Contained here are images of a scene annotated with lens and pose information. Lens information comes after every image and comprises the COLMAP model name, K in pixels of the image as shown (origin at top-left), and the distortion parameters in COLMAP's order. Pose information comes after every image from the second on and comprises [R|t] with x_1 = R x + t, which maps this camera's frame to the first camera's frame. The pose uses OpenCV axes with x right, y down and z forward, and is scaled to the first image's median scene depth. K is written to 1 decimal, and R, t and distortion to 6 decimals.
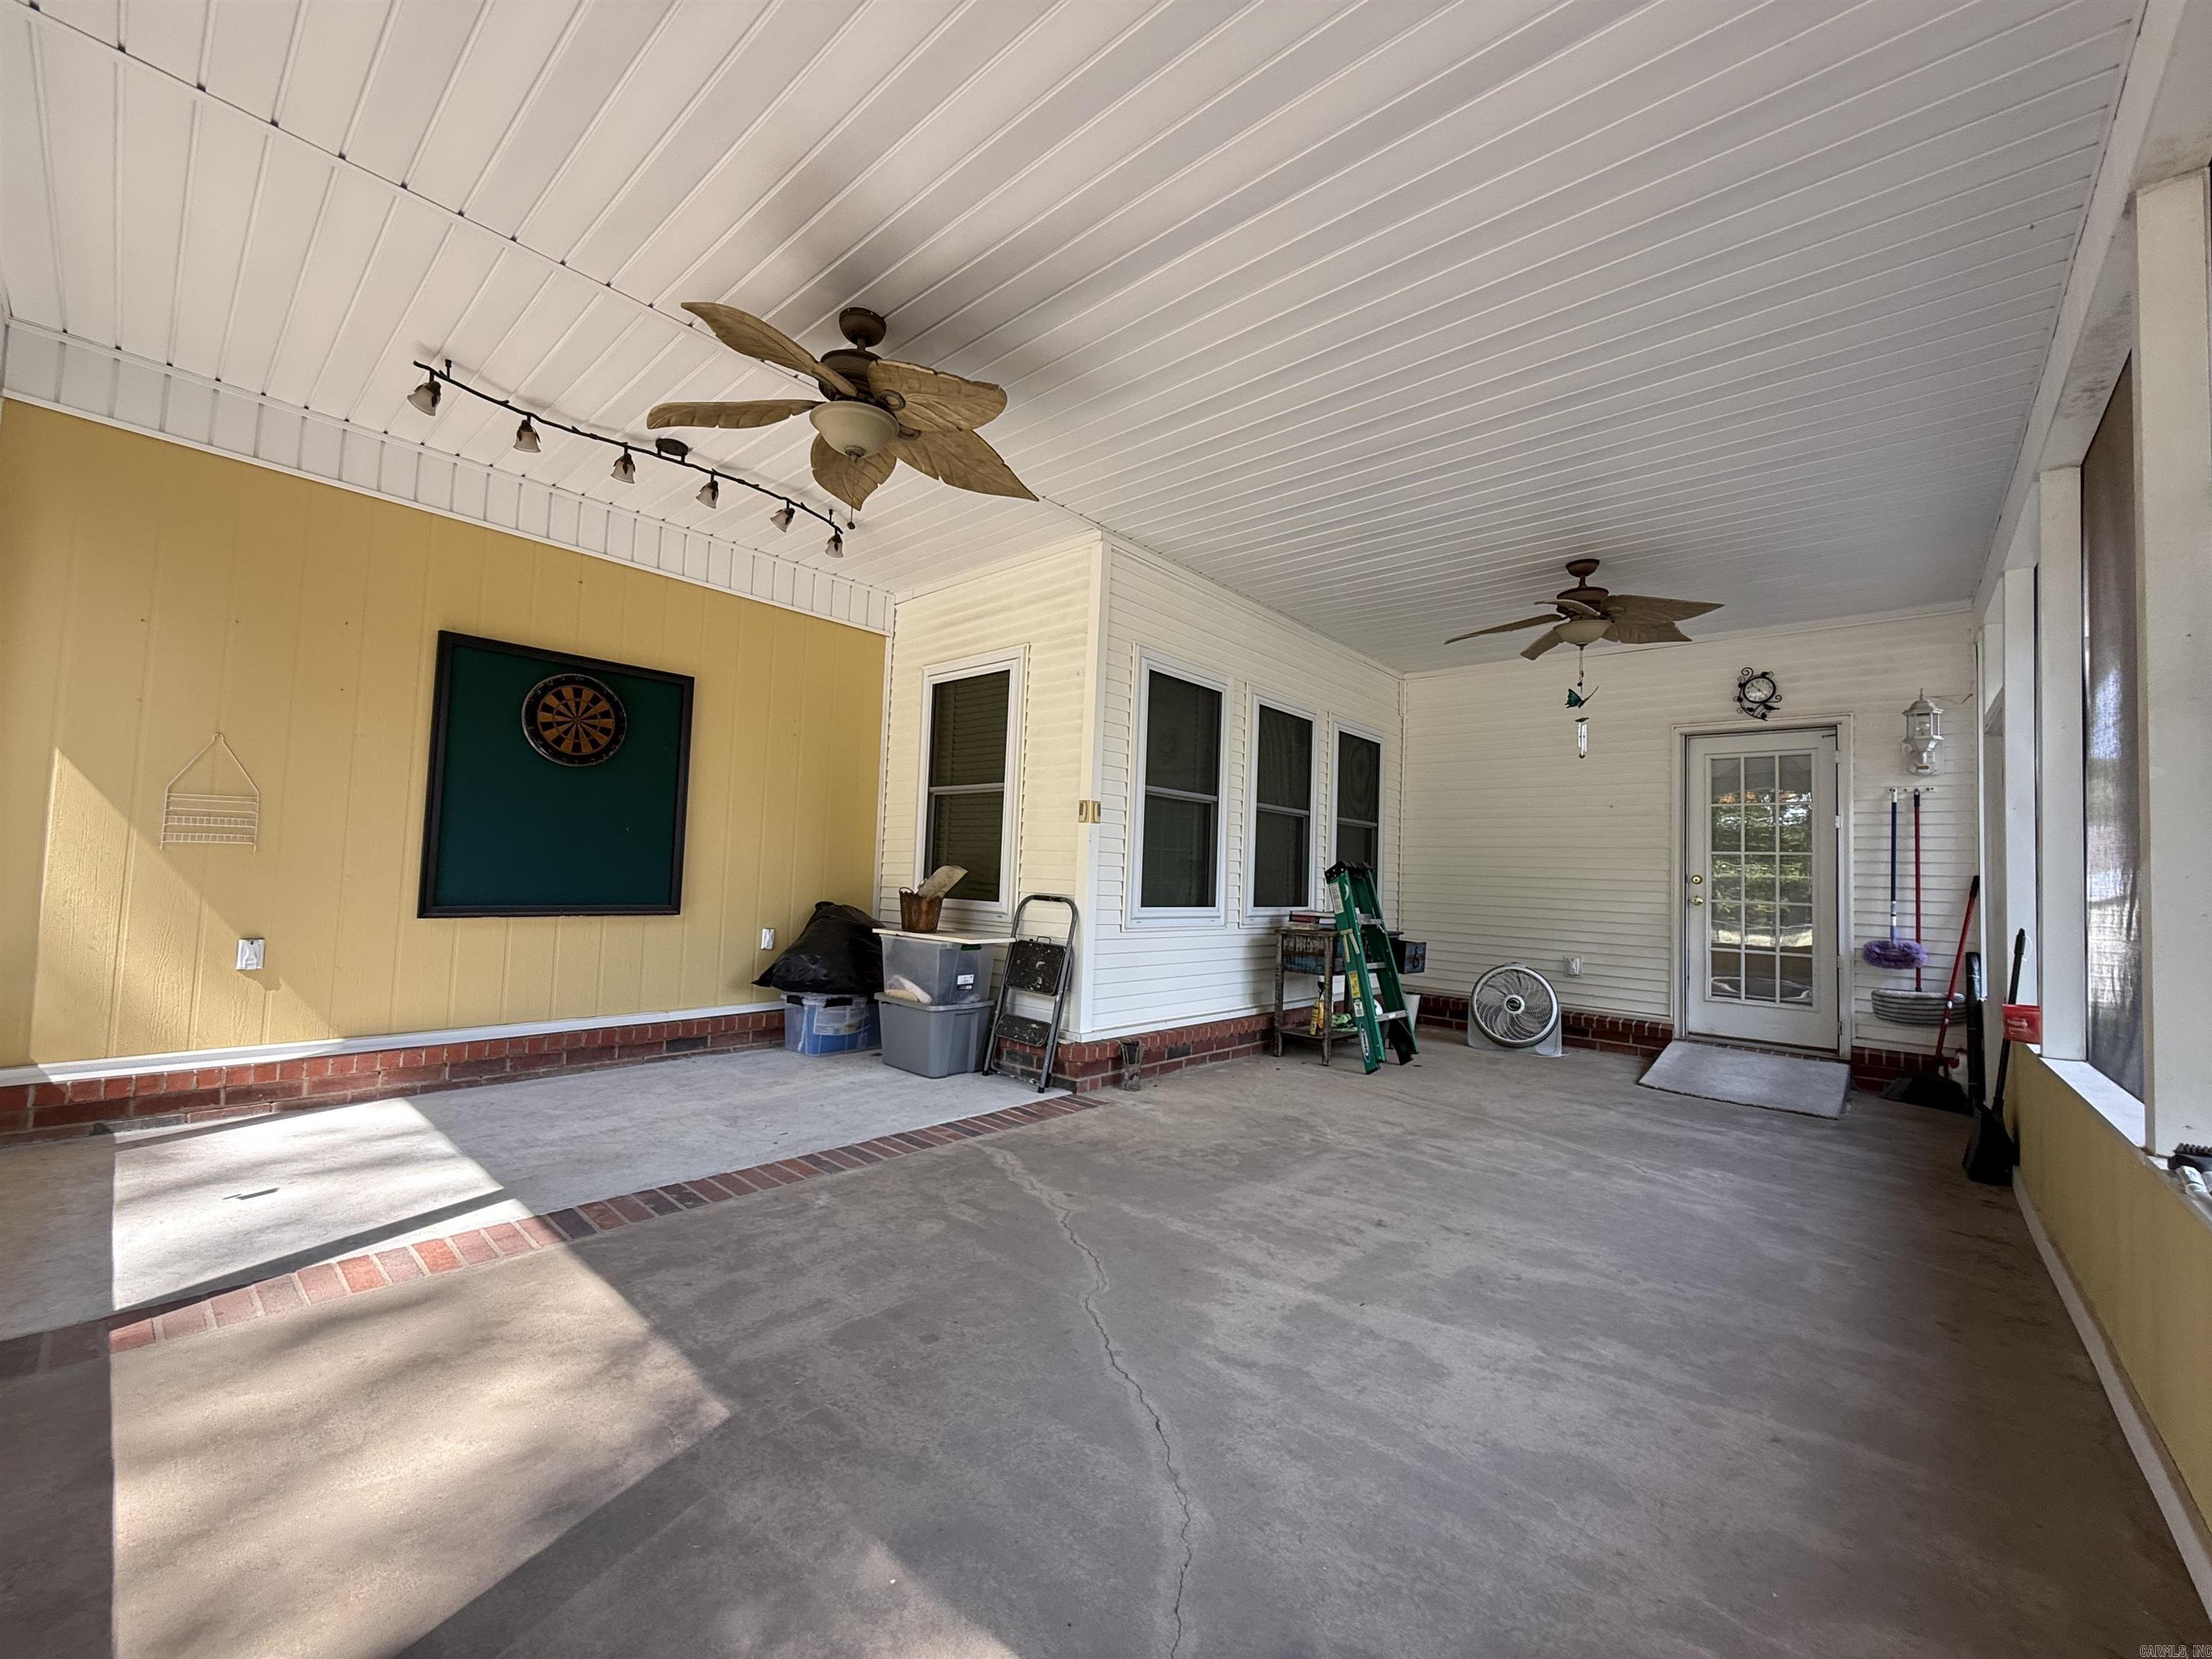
lens RADIAL K [[882.7, 0, 1111.4], [0, 882.7, 832.1], [0, 0, 1]] dist [-0.000076, 0.000504]
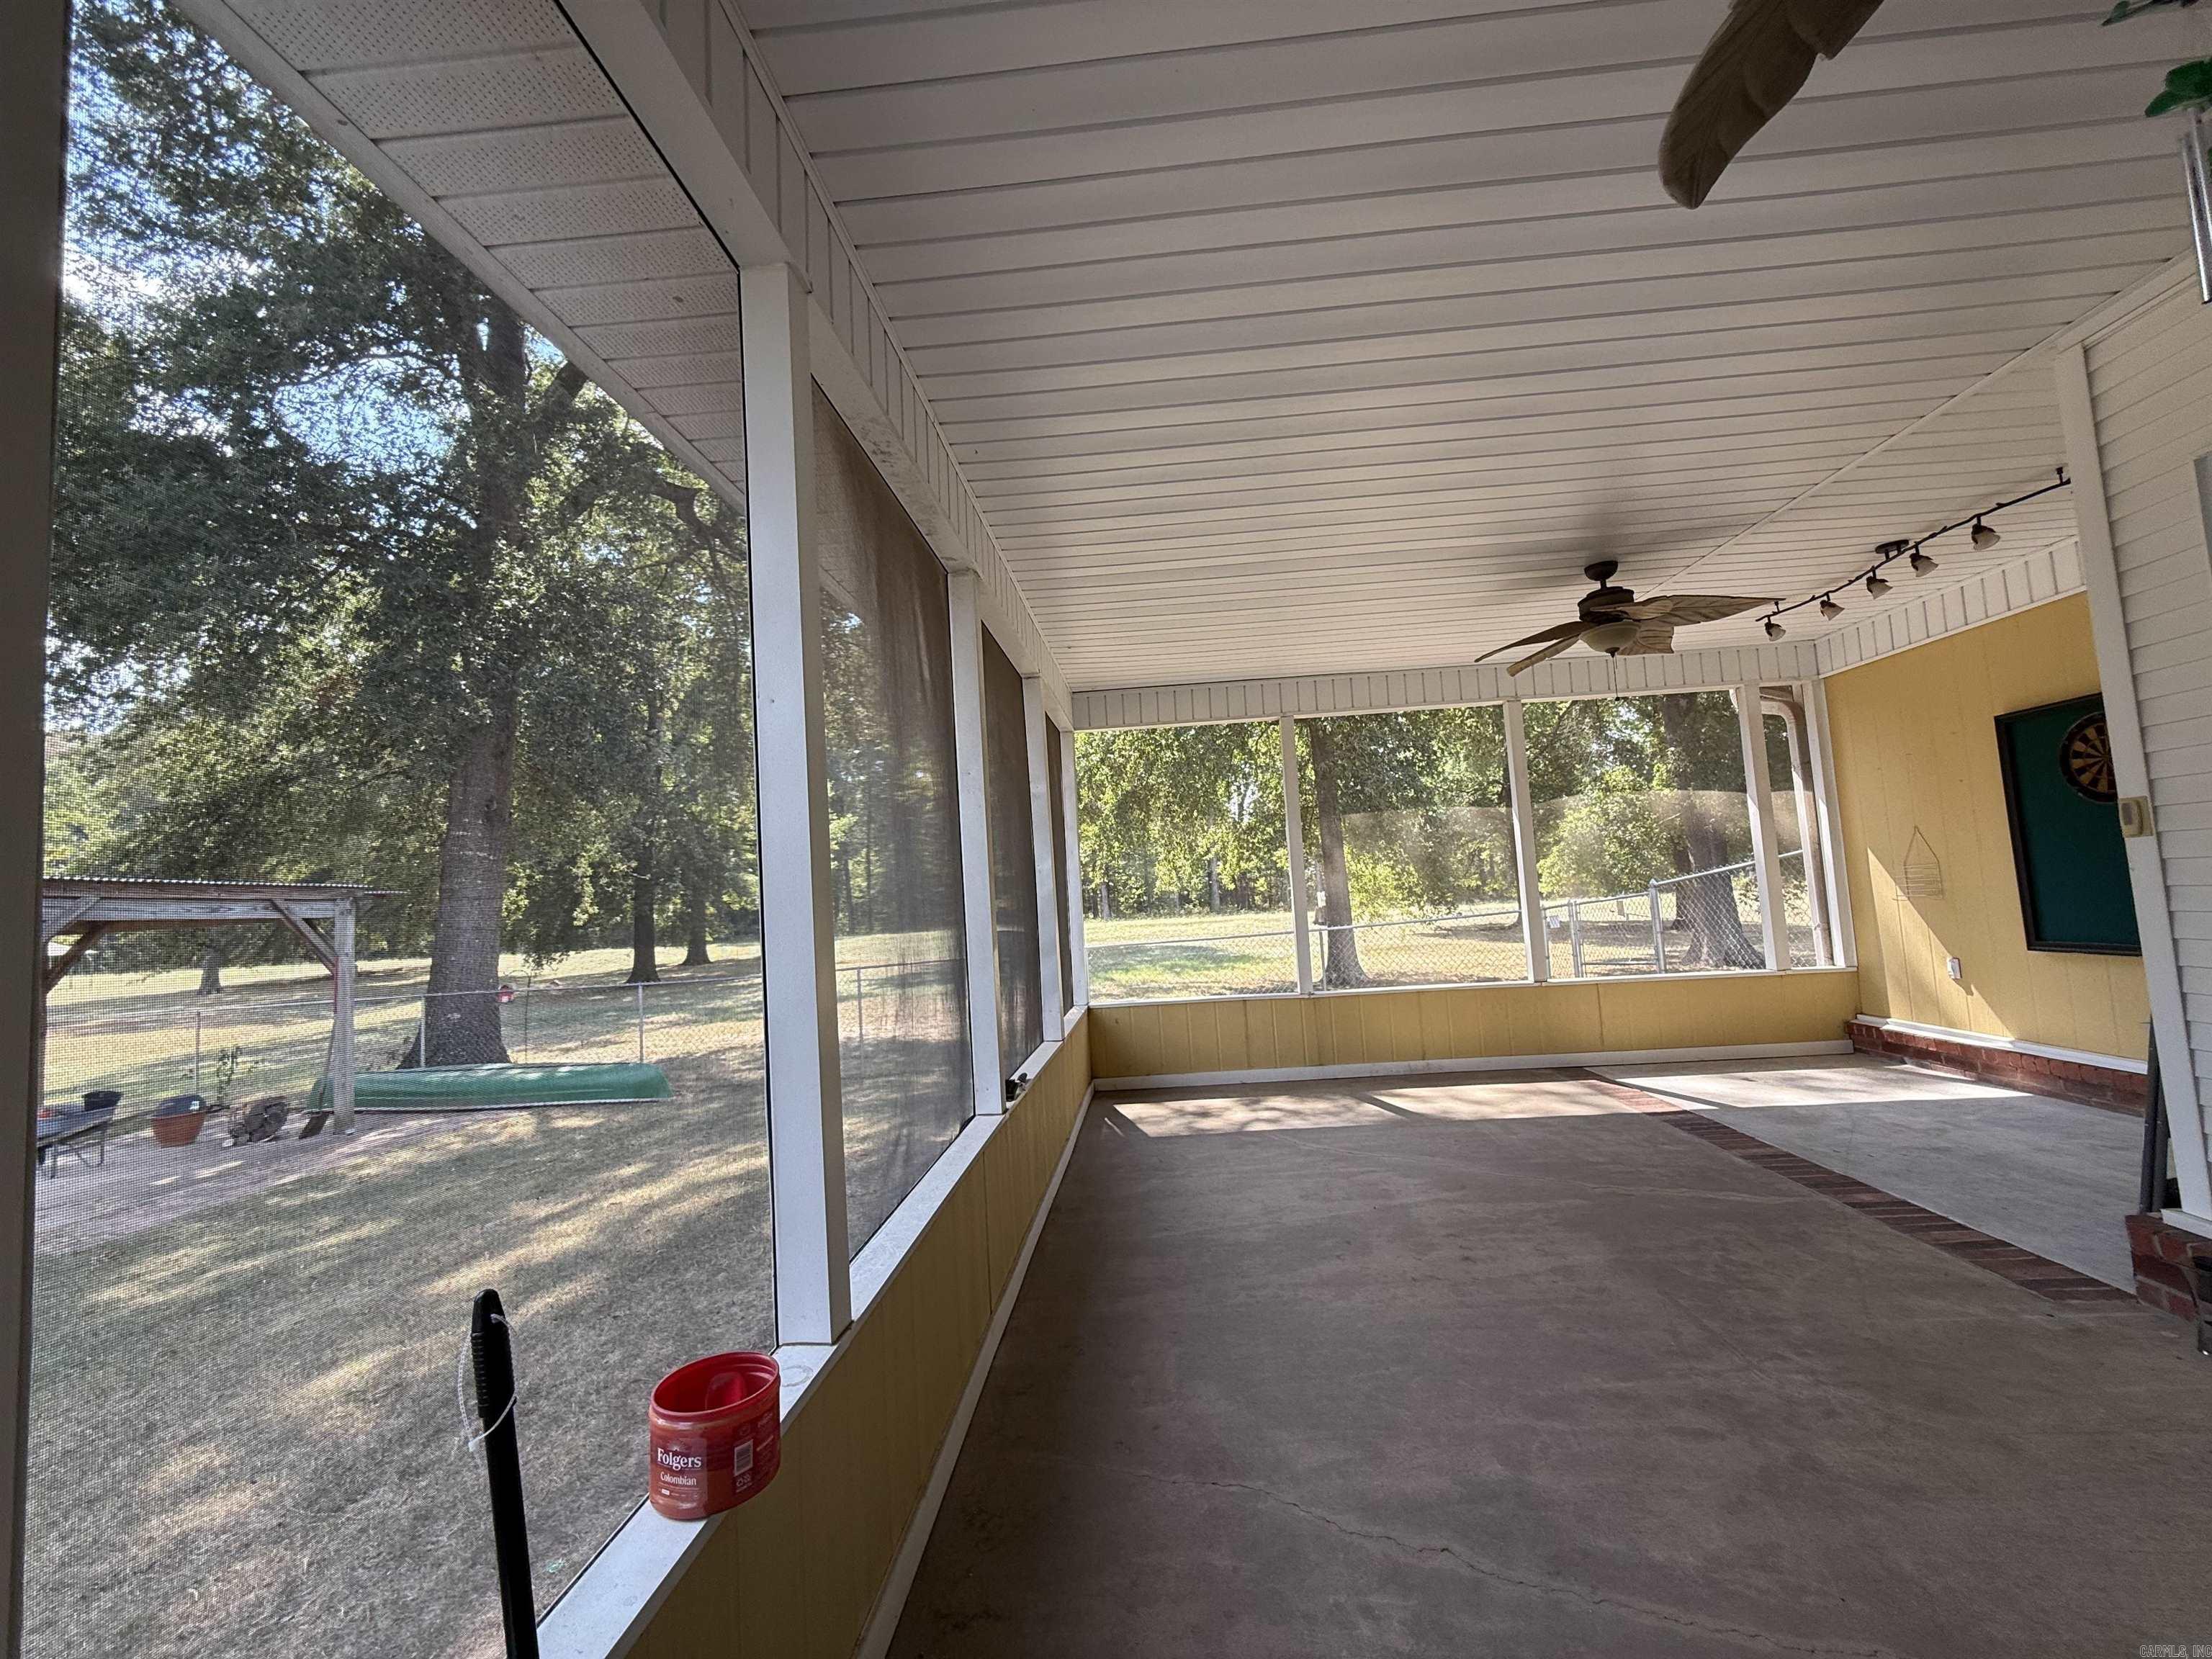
lens RADIAL K [[882.7, 0, 1111.9], [0, 882.7, 832.2], [0, 0, 1]] dist [-0.000076, 0.000504]
pose [[-0.792257, -0.037829, -0.609013, 1.077591], [0.059954, 0.988421, -0.139389, 0.033328], [0.607235, -0.146945, -0.780816, 1.332315]]
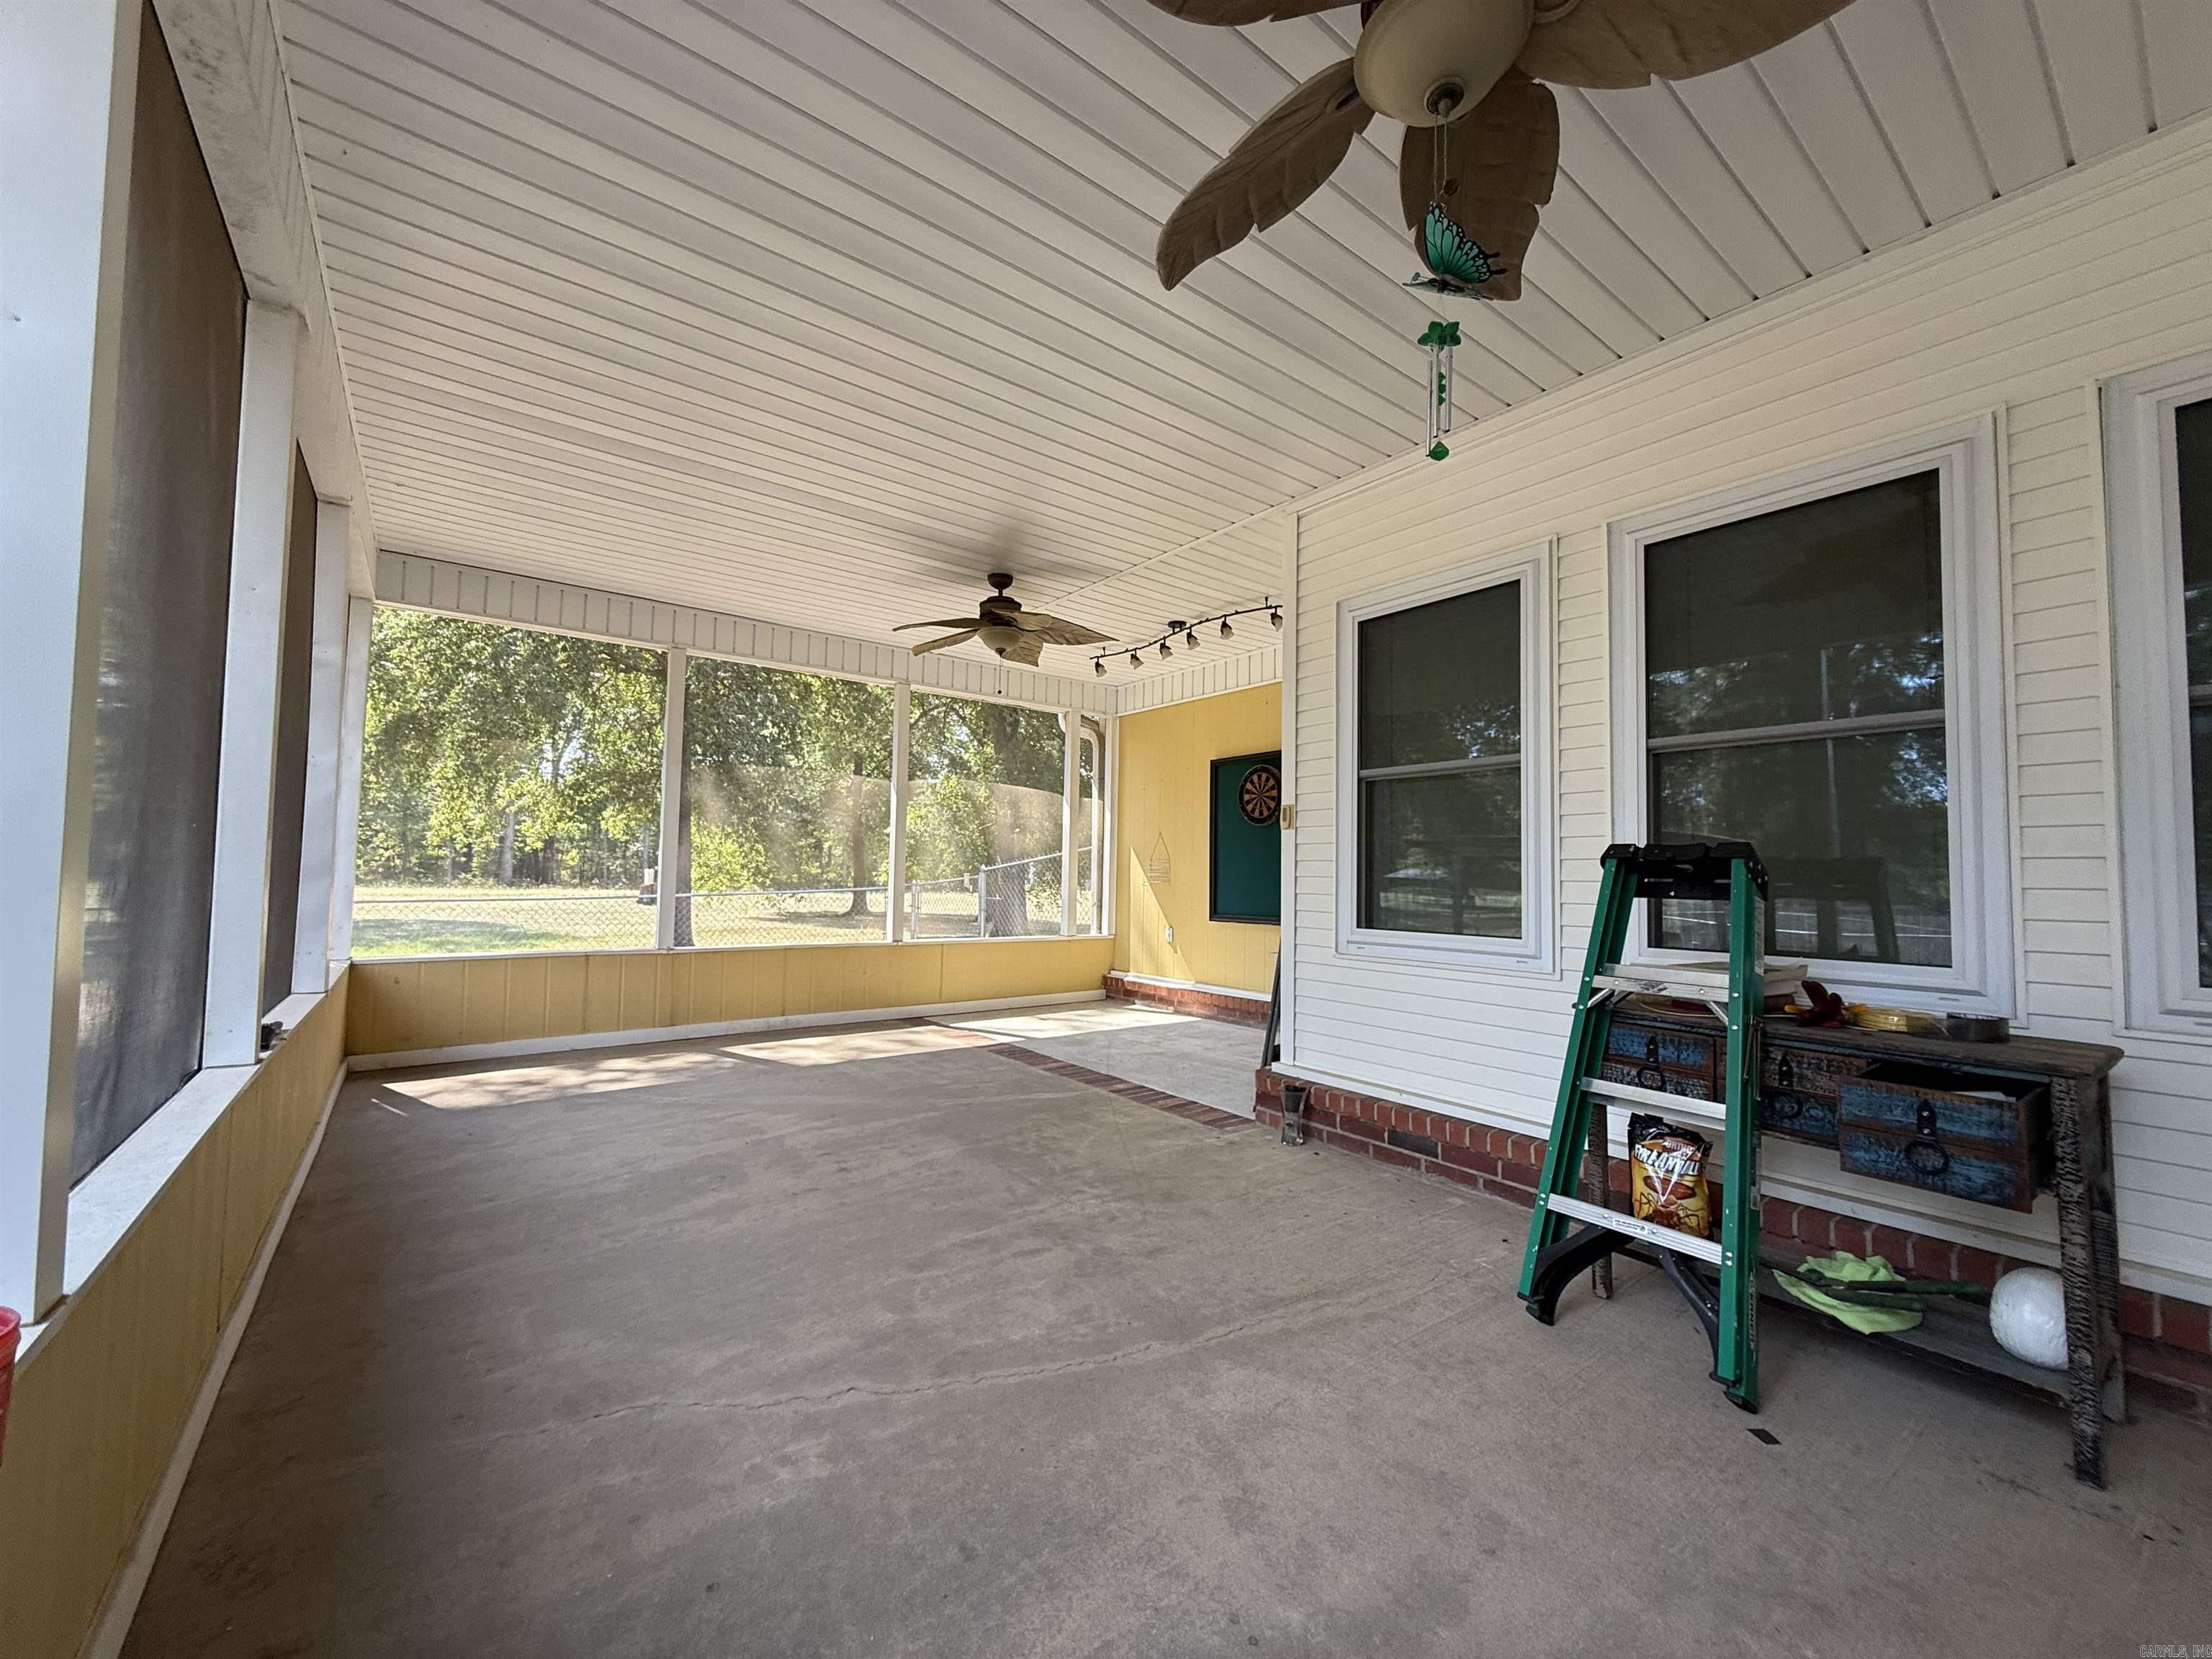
lens RADIAL K [[882.7, 0, 1113.4], [0, 882.7, 833.2], [0, 0, 1]] dist [-0.000076, 0.000504]
pose [[-0.190224, -0.088250, -0.977766, 1.138024], [0.026250, 0.995138, -0.094925, 0.093918], [0.981390, -0.043724, -0.186982, 1.269972]]
